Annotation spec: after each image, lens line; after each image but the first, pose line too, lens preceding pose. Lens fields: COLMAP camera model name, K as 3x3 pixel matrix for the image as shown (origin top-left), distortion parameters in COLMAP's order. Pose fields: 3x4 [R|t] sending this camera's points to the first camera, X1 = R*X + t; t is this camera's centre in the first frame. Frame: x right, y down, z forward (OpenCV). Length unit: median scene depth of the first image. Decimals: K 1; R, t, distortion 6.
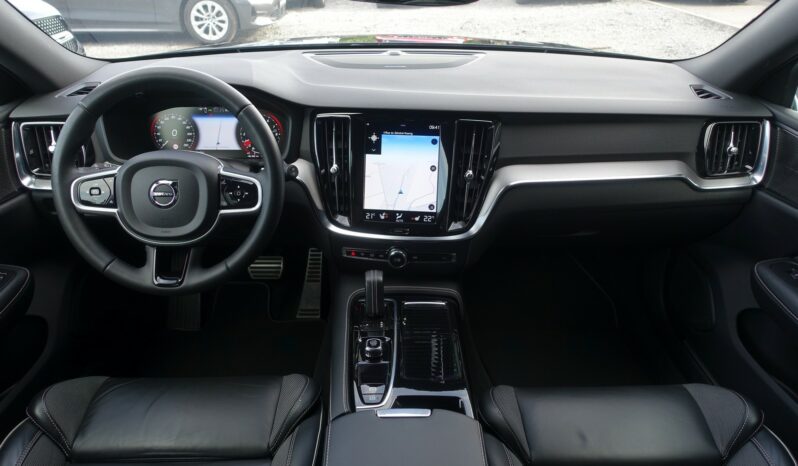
lens RADIAL K [[546.6, 0, 398.1], [0, 546.6, 235.1], [0, 0, 1]] dist [-0.020314, 0.017126]
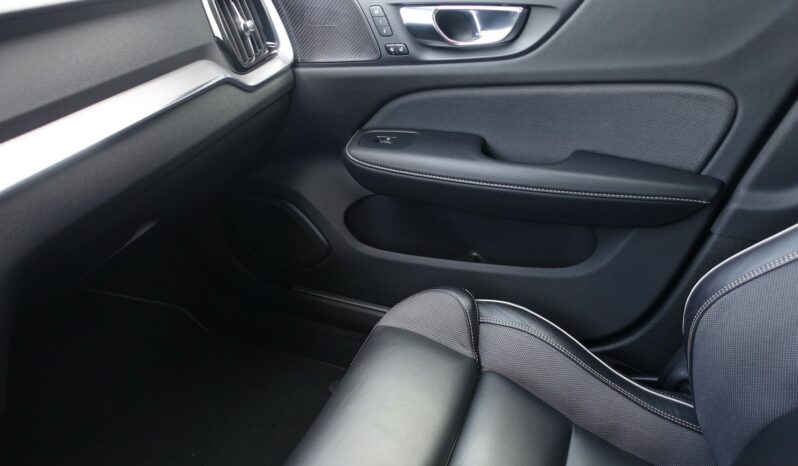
lens RADIAL K [[546.6, 0, 400.3], [0, 546.6, 239.4], [0, 0, 1]] dist [-0.020314, 0.017126]
pose [[0.428282, -0.501928, 0.751427, 0.014436], [0.479318, 0.831114, 0.281964, -0.028218], [-0.766047, 0.239412, 0.596534, 0.484634]]
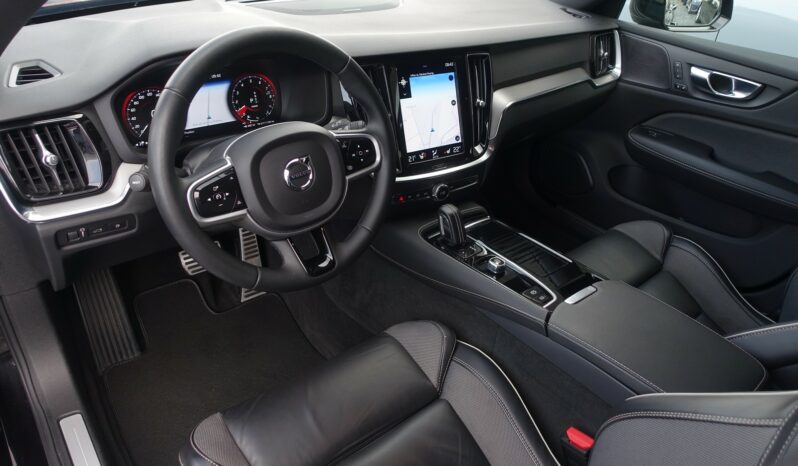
lens RADIAL K [[546.6, 0, 404.1], [0, 546.6, 239.7], [0, 0, 1]] dist [-0.020314, 0.017126]
pose [[0.788375, -0.296567, 0.538993, -0.671433], [0.231301, 0.954741, 0.187002, -0.085766], [-0.570057, -0.022758, 0.821290, 0.149034]]
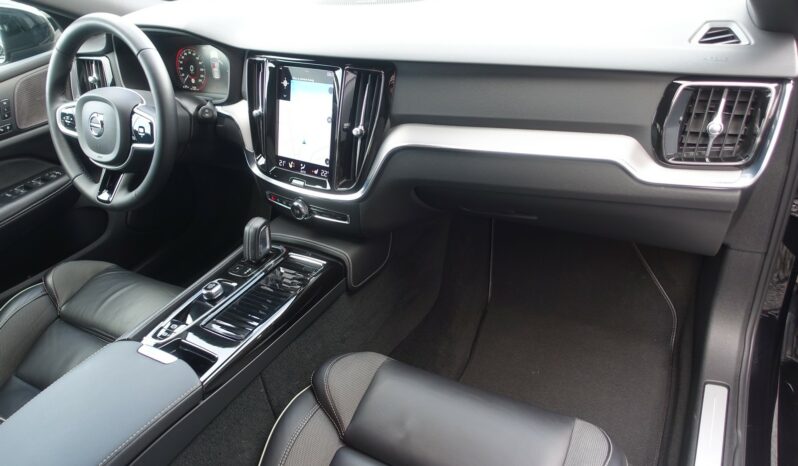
lens RADIAL K [[546.6, 0, 403.4], [0, 546.6, 237.2], [0, 0, 1]] dist [-0.020314, 0.017126]
pose [[0.853166, 0.187623, -0.486730, 0.645173], [-0.114148, 0.977612, 0.176762, -0.103800], [0.508998, -0.095248, 0.855482, 0.250455]]
